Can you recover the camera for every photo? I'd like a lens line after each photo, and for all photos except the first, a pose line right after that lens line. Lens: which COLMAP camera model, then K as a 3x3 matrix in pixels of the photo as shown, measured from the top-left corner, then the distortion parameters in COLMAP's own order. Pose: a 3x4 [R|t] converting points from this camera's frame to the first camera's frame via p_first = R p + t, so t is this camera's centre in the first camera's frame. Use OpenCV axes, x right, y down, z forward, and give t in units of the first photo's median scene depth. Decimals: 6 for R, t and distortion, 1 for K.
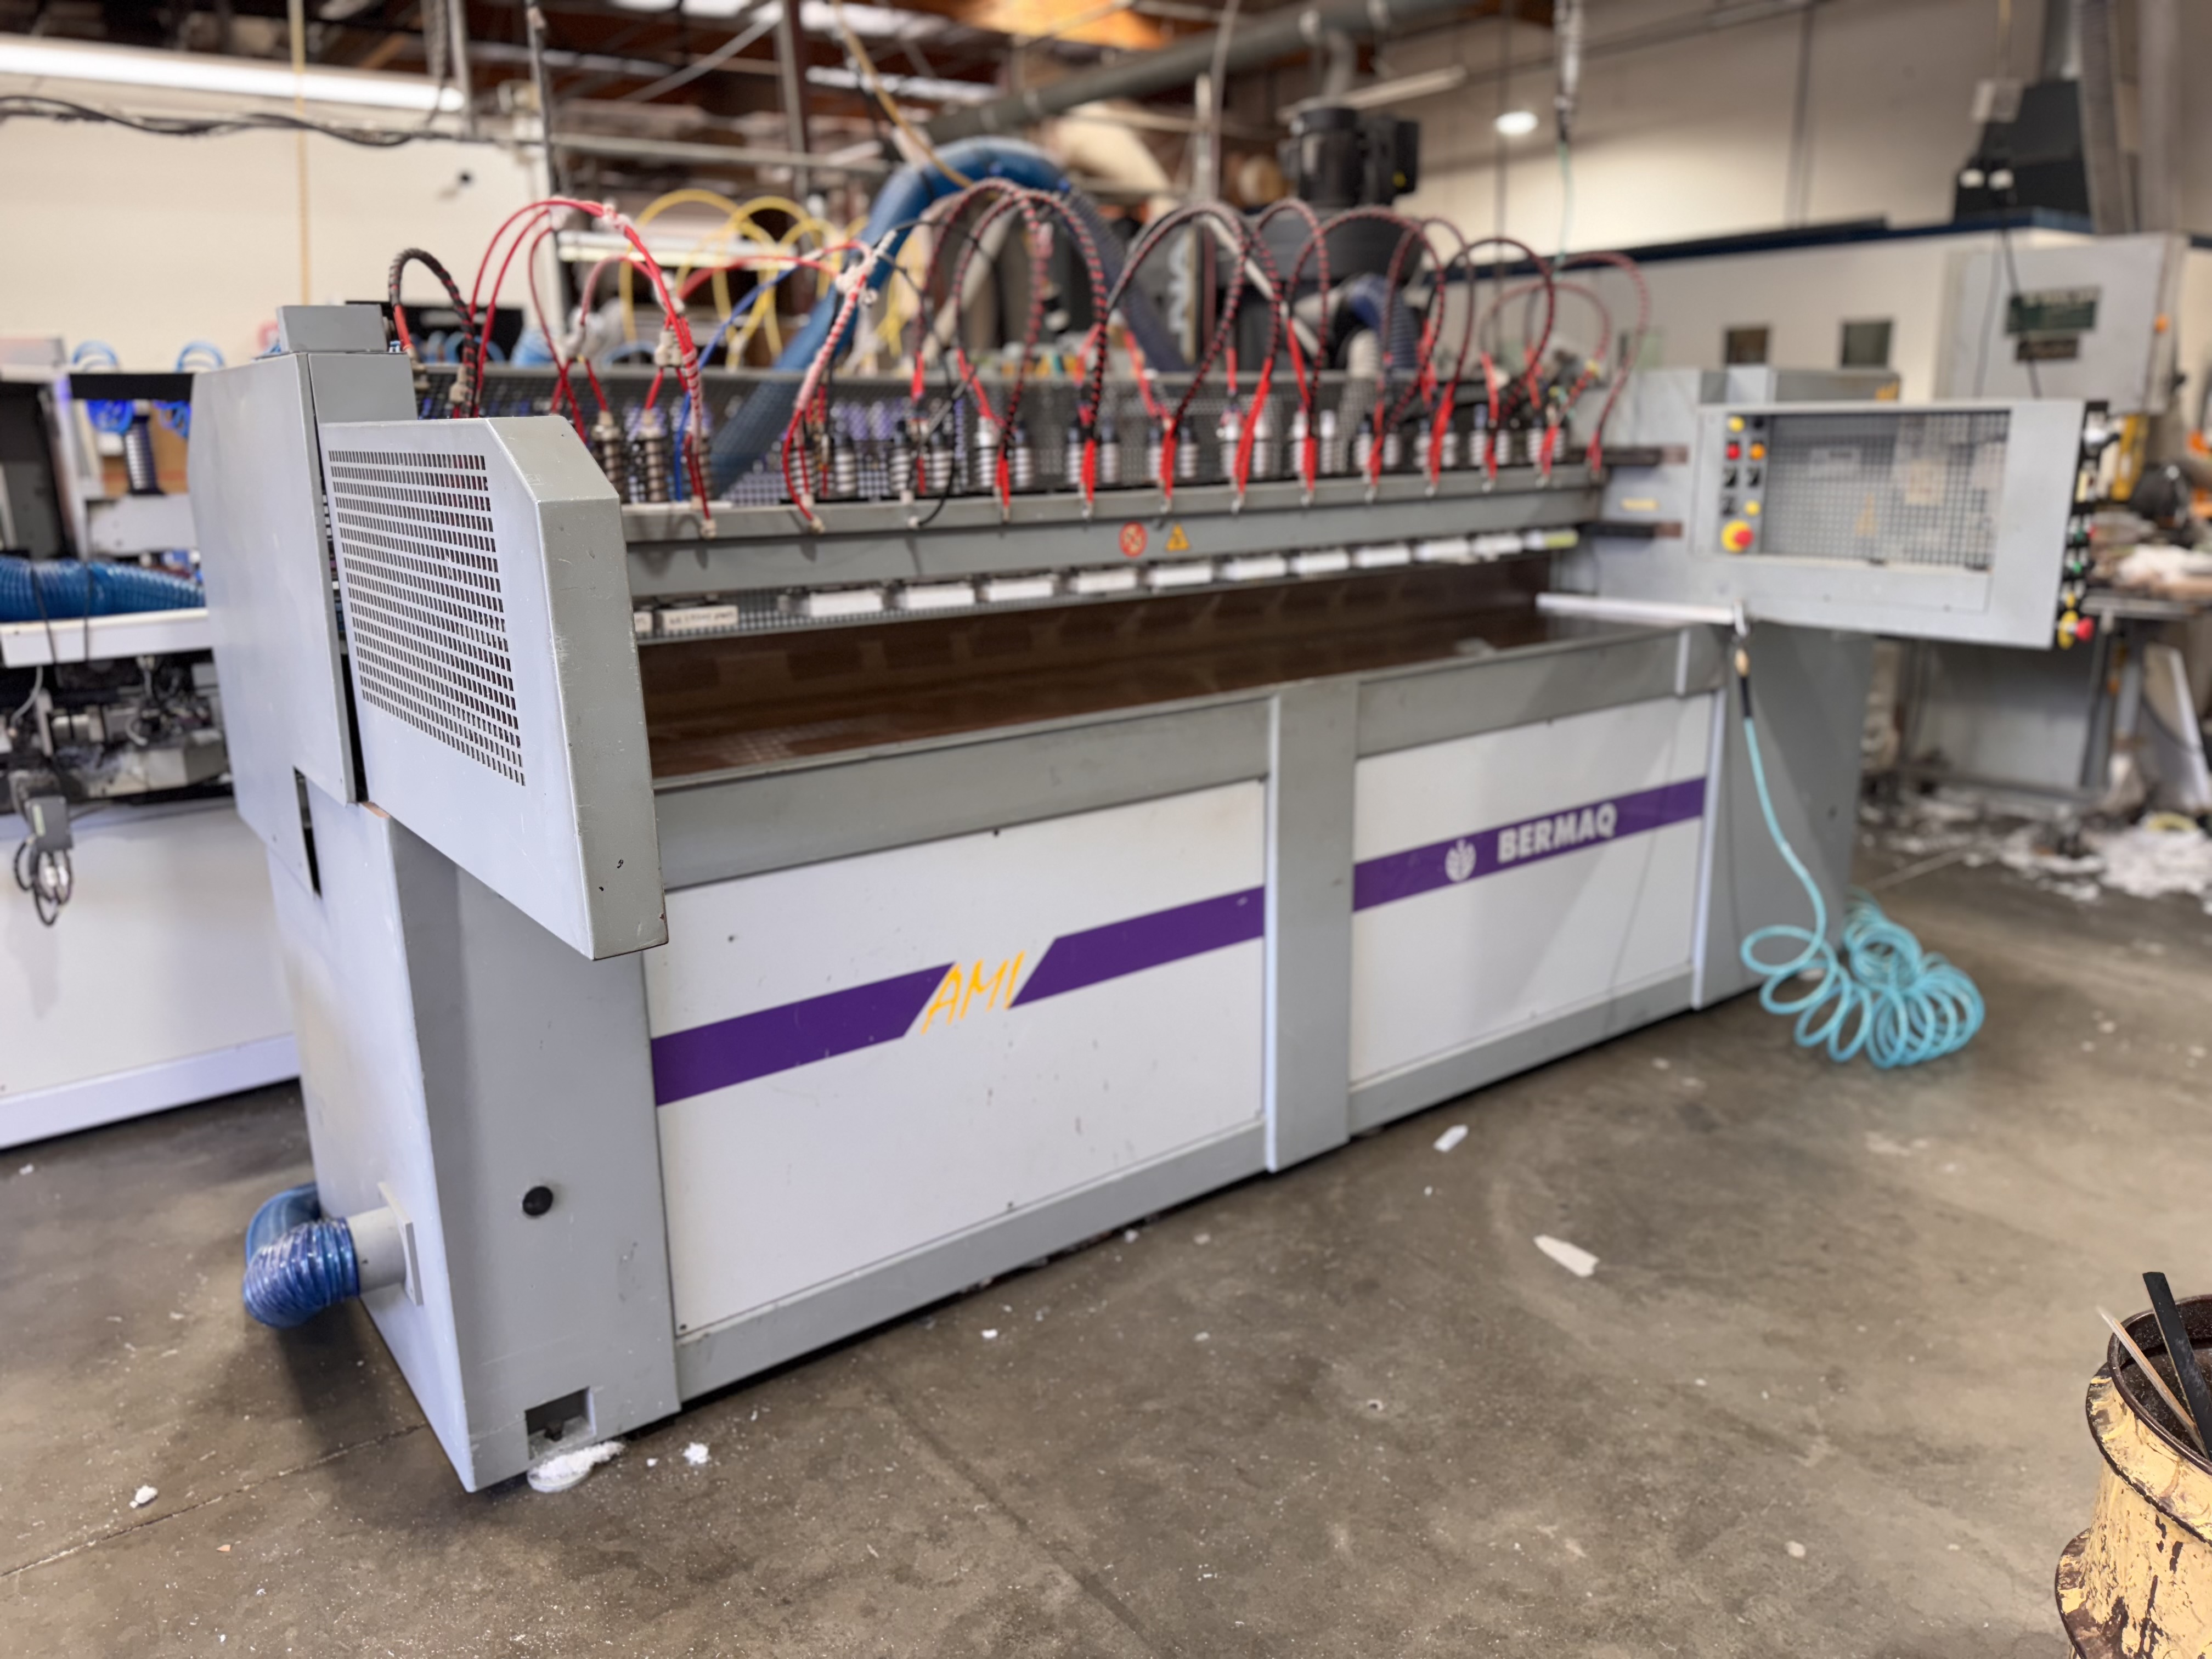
lens RADIAL K [[1552.1, 0, 1103.6], [0, 1552.1, 810.4], [0, 0, 1]] dist [0.144639, -0.266413]
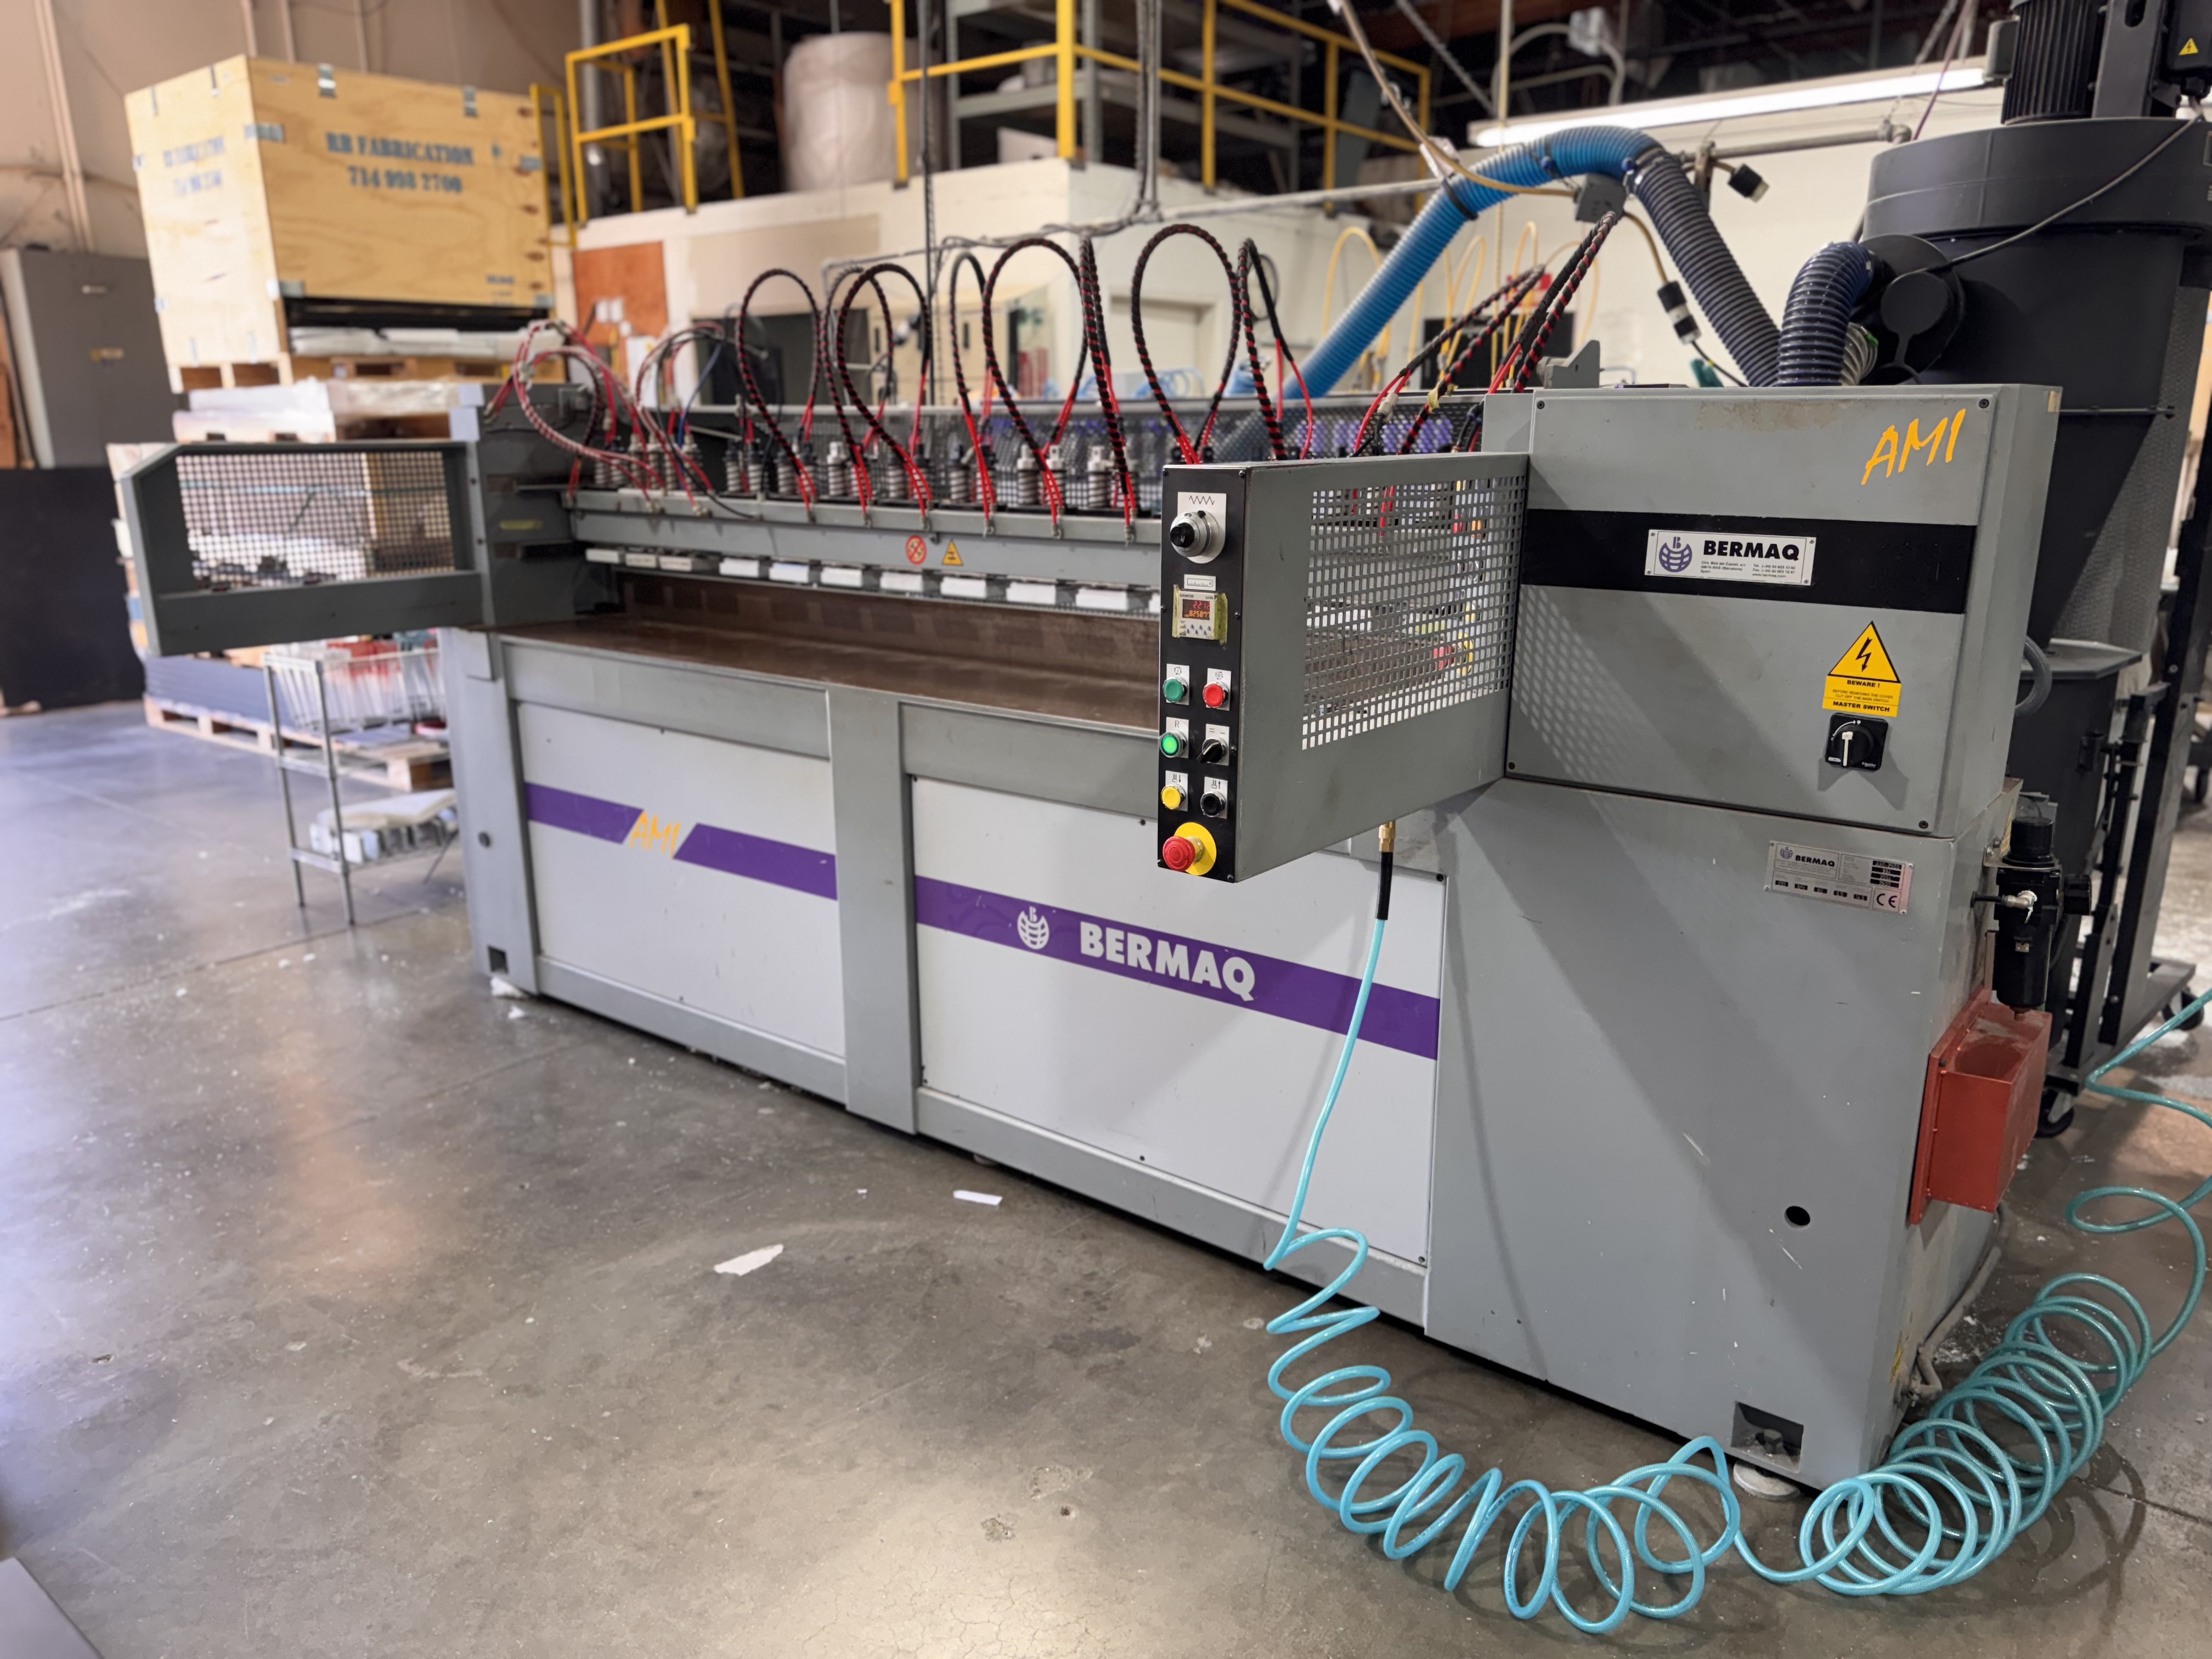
lens RADIAL K [[1586.5, 0, 1213.8], [0, 1586.5, 858.7], [0, 0, 1]] dist [0.092256, -0.121420]
pose [[0.265969, 0.259861, -0.928296, 1.274543], [-0.242978, 0.949960, 0.196309, -0.249014], [0.932857, 0.173343, 0.315800, 0.894765]]
